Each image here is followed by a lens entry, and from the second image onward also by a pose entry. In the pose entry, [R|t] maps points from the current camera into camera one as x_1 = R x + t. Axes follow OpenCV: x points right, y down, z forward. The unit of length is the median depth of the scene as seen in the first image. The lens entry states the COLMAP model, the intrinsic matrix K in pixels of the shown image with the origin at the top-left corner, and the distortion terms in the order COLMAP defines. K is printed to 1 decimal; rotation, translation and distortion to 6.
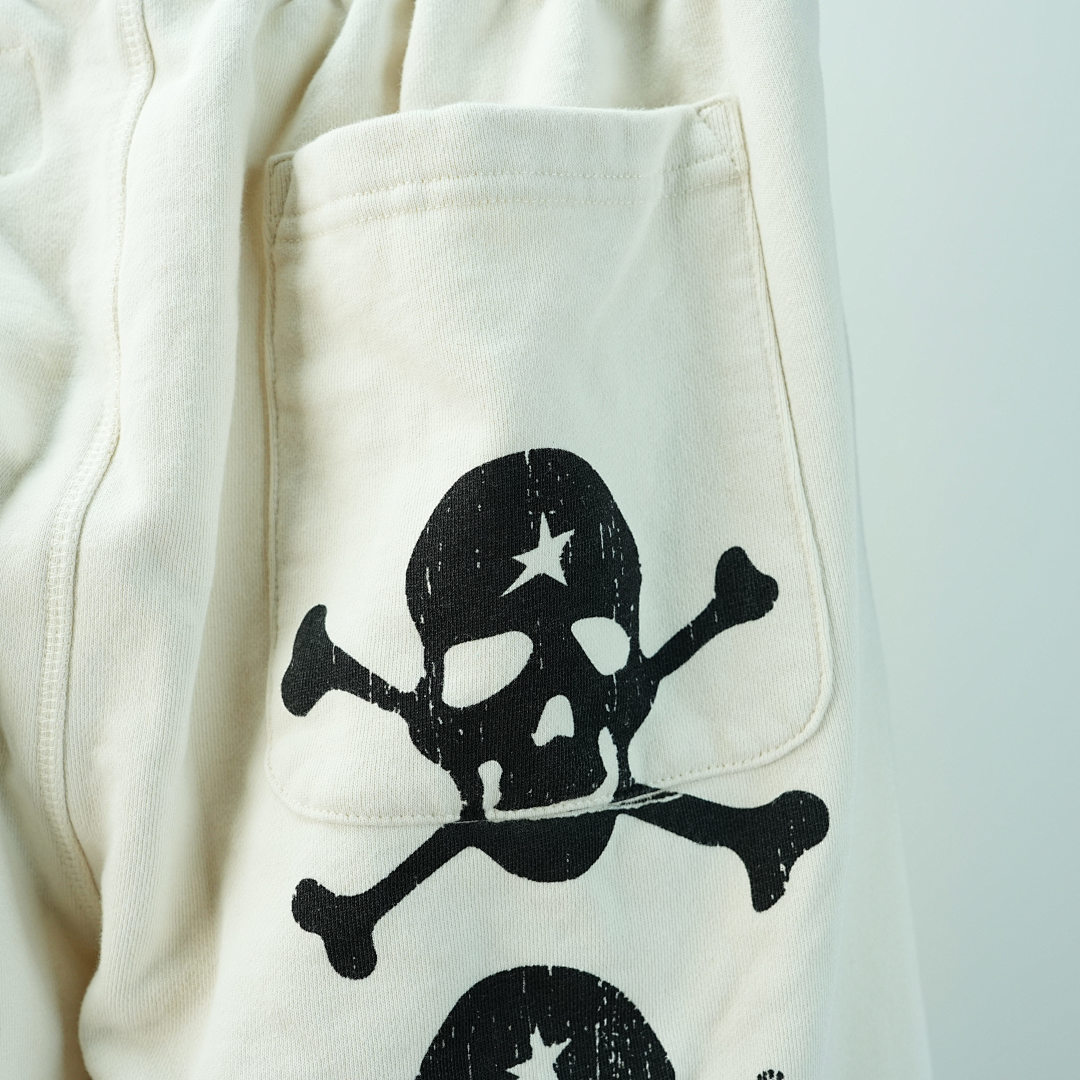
lens RADIAL K [[1539.9, 0, 540.0], [0, 1539.9, 540.0], [0, 0, 1]] dist [0.000520, -0.079612]
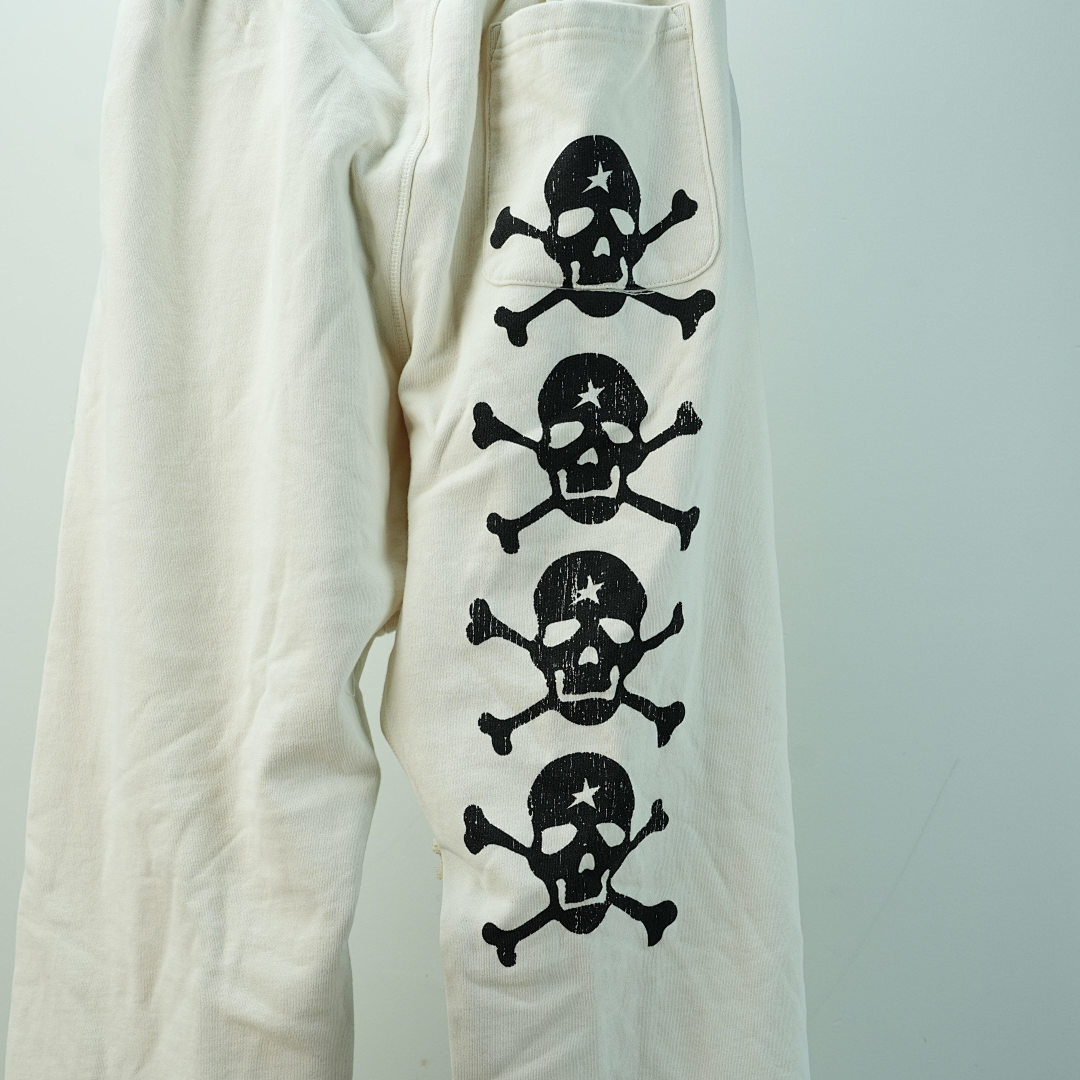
lens RADIAL K [[1539.9, 0, 540.0], [0, 1539.9, 540.0], [0, 0, 1]] dist [0.000520, -0.079612]
pose [[0.998350, 0.032567, -0.047302, 0.041122], [-0.033107, 0.999395, -0.010689, 0.598172], [0.046925, 0.012238, 0.998823, -1.428309]]
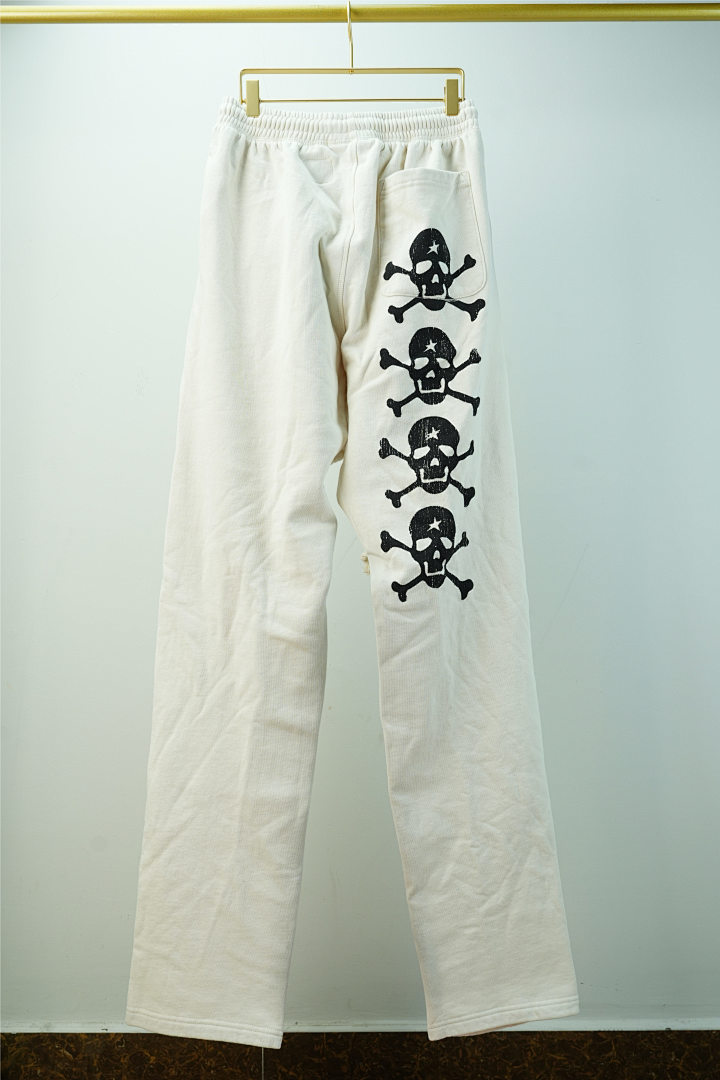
lens RADIAL K [[1028.5, 0, 358.9], [0, 1028.5, 546.7], [0, 0, 1]] dist [-0.013206, -0.005958]
pose [[0.999168, 0.008547, 0.039882, -0.389208], [-0.007370, 0.999536, -0.029551, 1.146975], [-0.040116, 0.029232, 0.998767, -2.544975]]
